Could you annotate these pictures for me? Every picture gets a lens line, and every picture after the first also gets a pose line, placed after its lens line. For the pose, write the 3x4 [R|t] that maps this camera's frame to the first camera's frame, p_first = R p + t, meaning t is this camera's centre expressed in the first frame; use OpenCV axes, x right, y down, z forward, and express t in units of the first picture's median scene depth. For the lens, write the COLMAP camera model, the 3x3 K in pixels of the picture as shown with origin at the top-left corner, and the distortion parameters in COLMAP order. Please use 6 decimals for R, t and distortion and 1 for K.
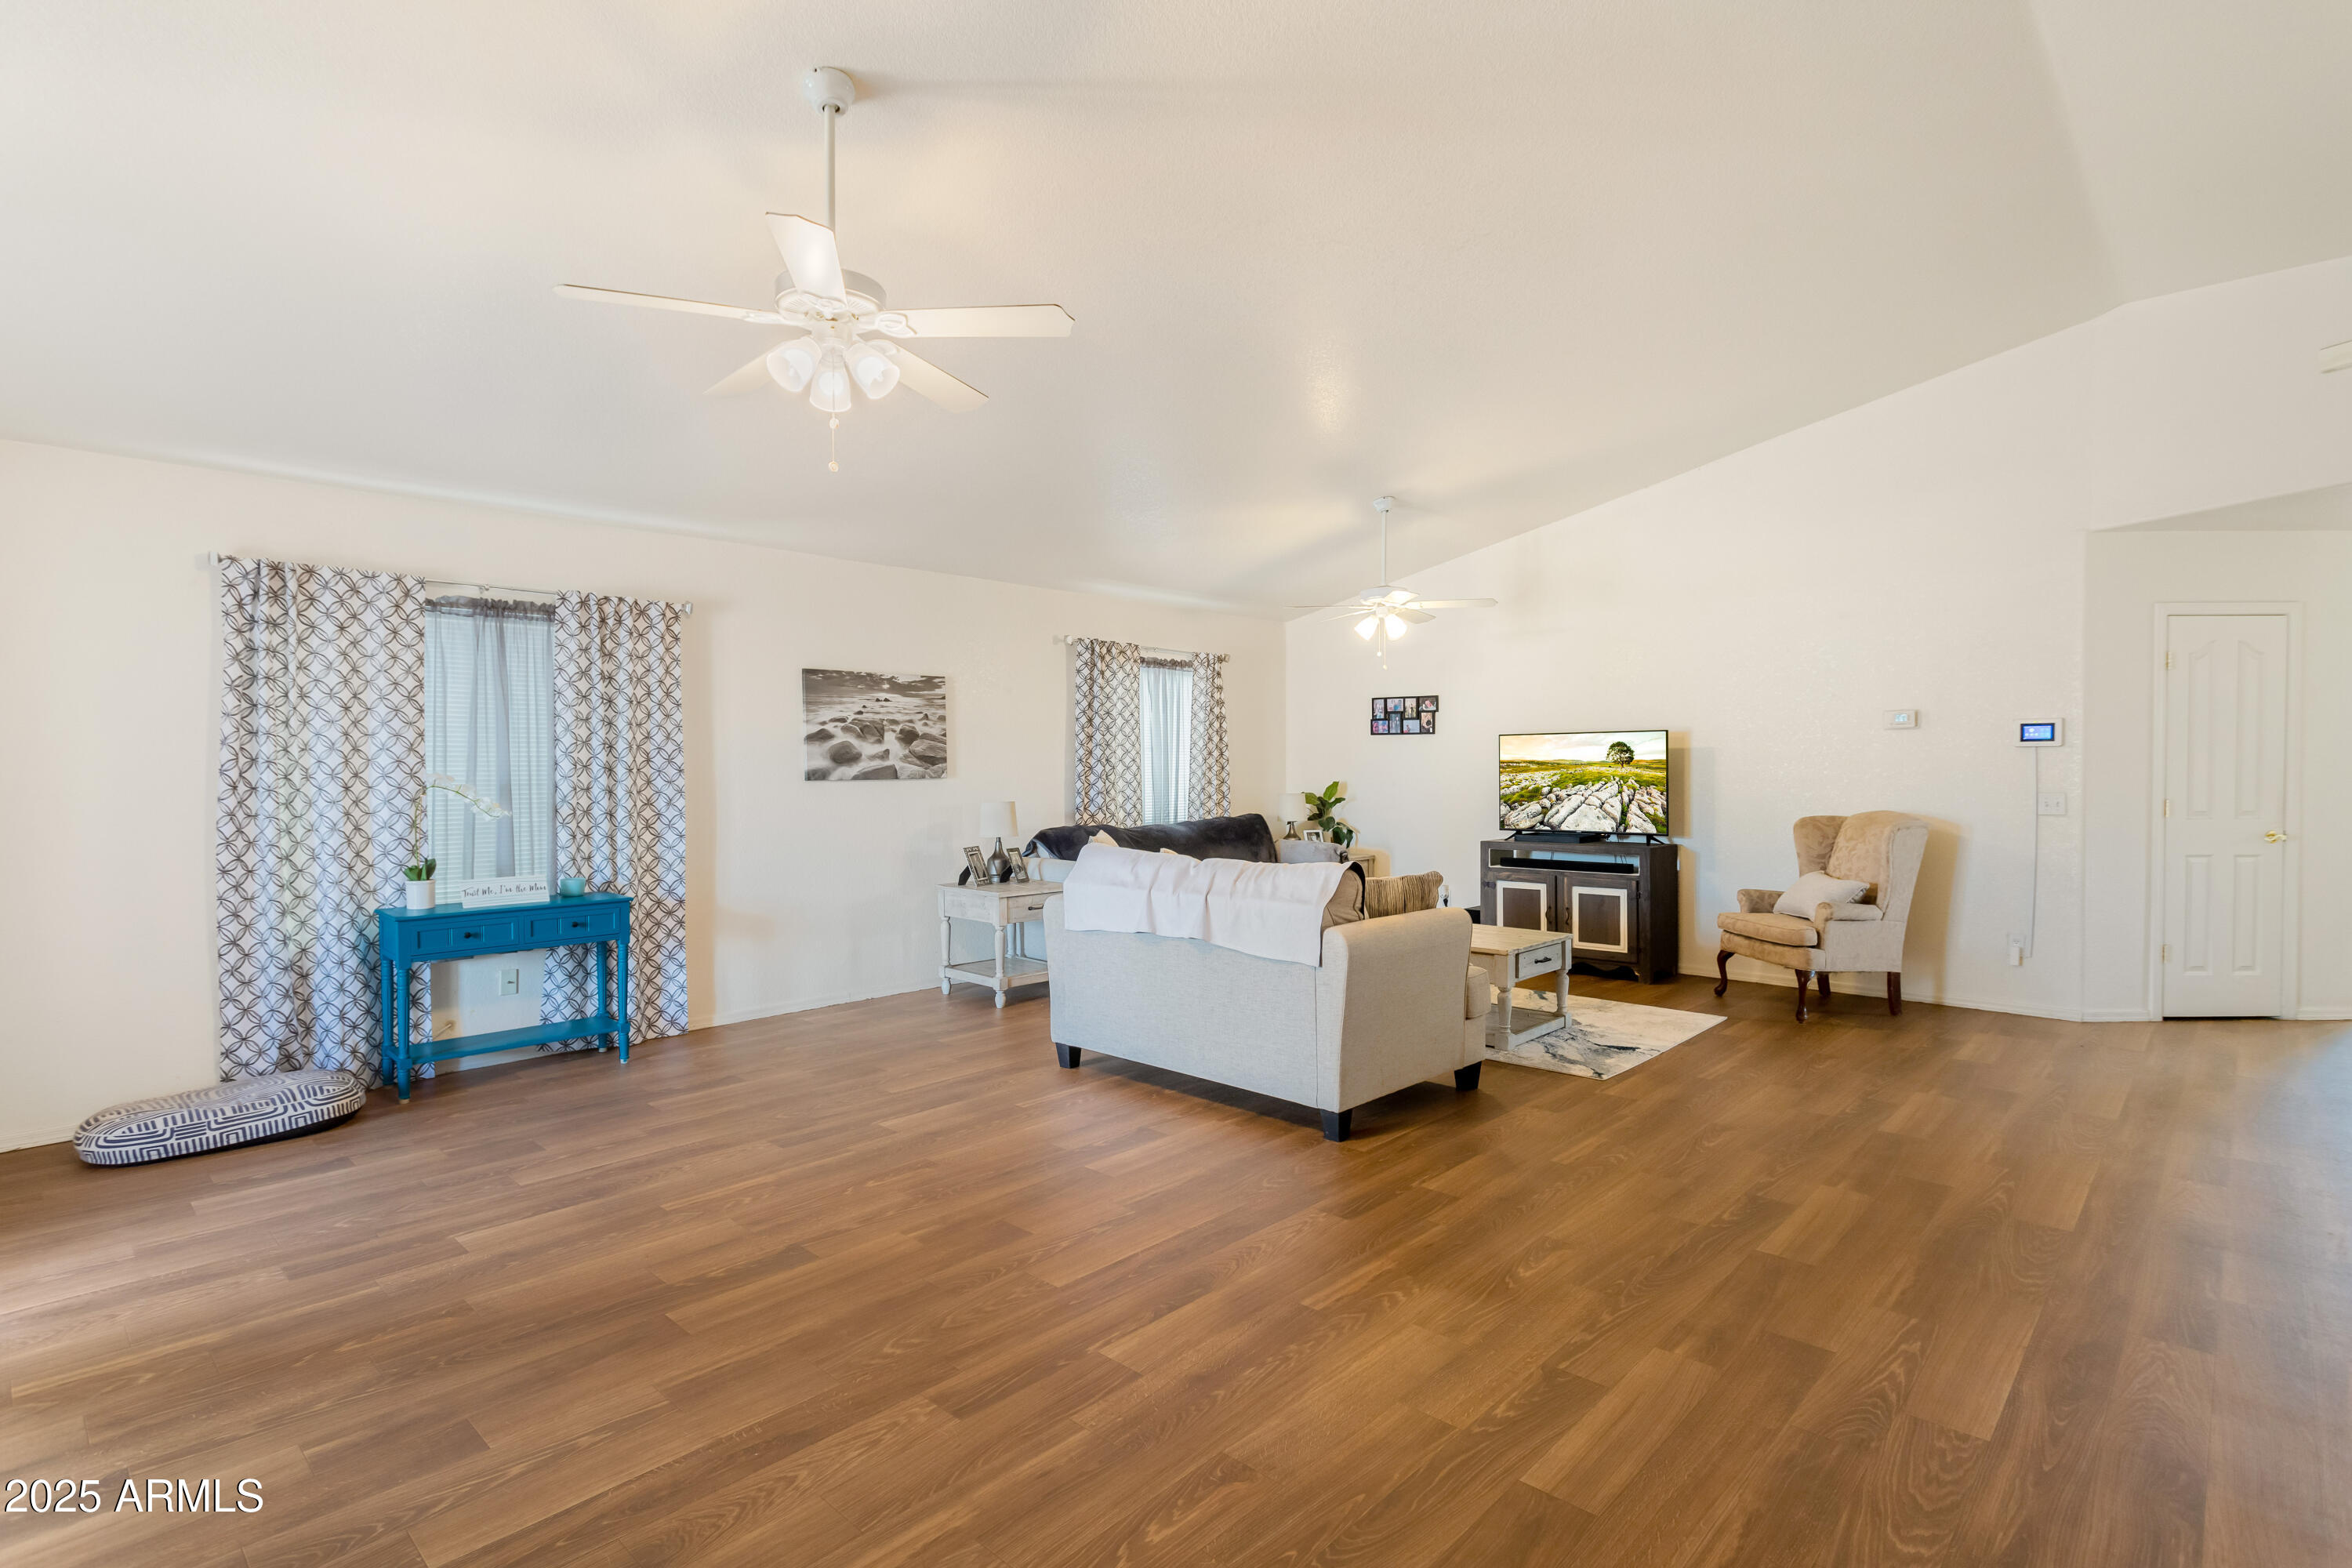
lens RADIAL K [[1100.8, 0, 1176.0], [0, 1100.8, 784.0], [0, 0, 1]] dist [0.032007, -0.000228]
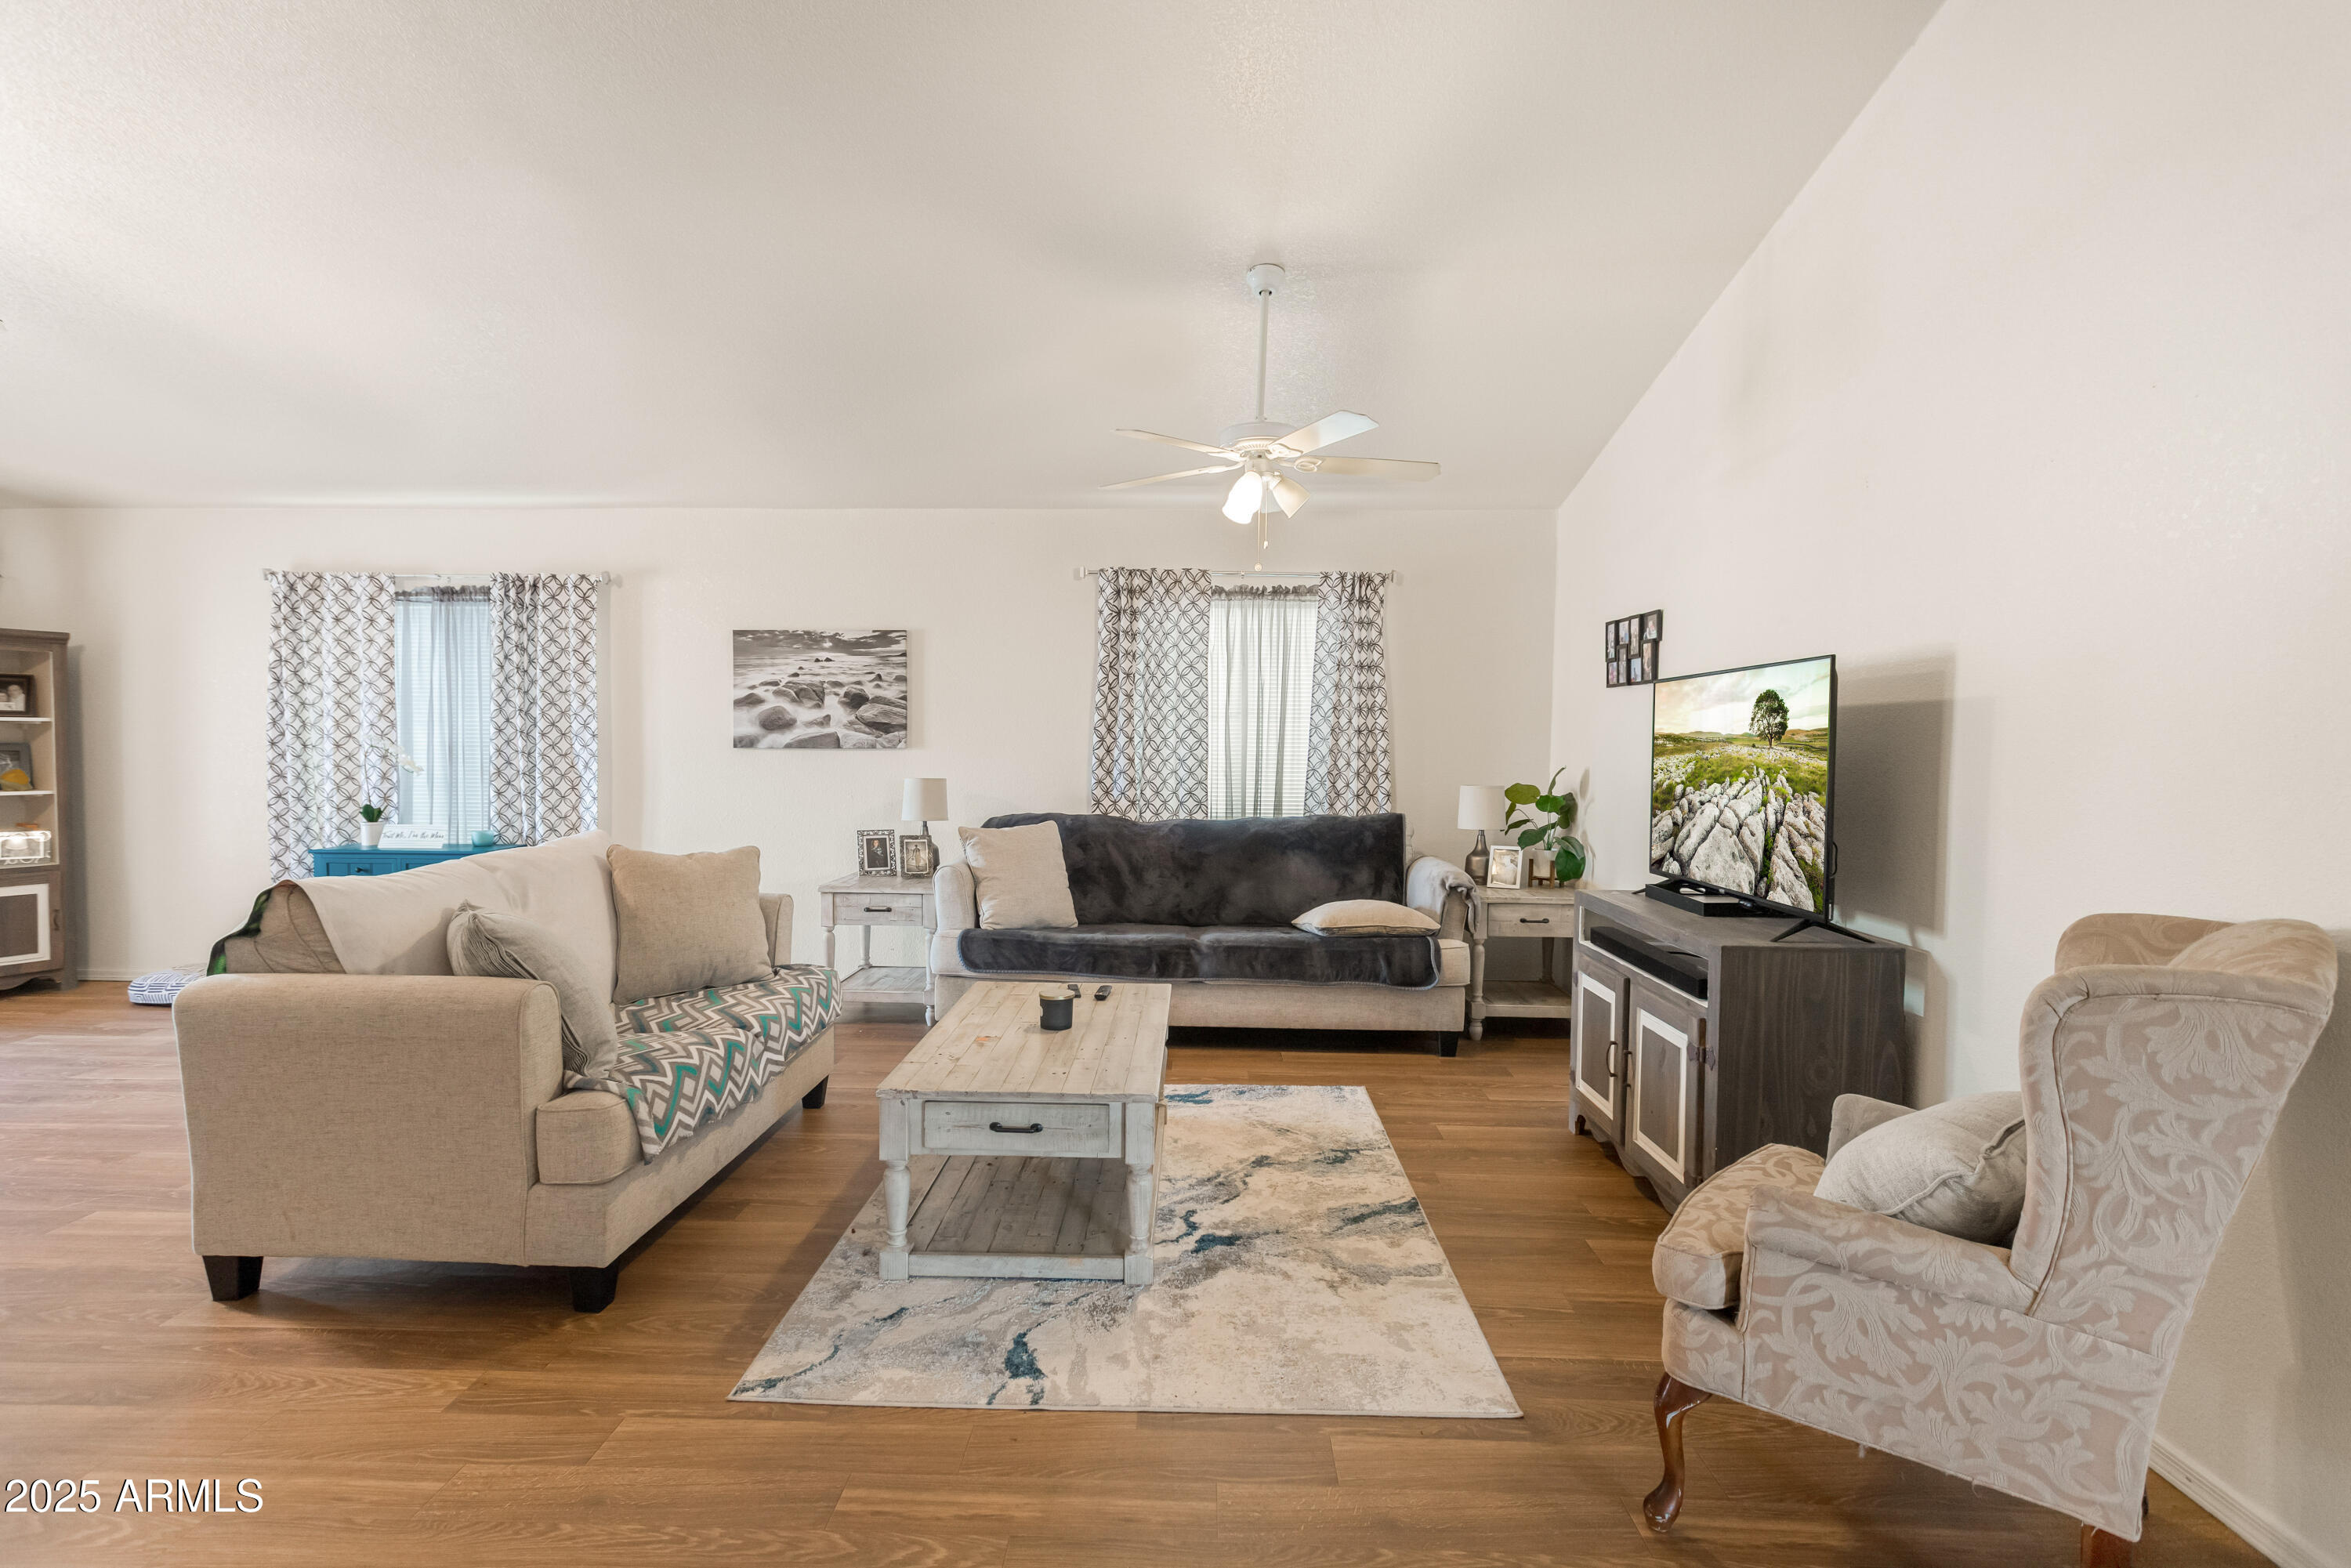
lens RADIAL K [[1193.8, 0, 1175.5], [0, 1193.8, 784.0], [0, 0, 1]] dist [0.011235, -0.000217]
pose [[0.680416, 0.036234, -0.731930, 0.647042], [-0.022640, 0.999340, 0.028425, -0.009407], [0.732476, -0.002770, 0.680787, 0.549240]]
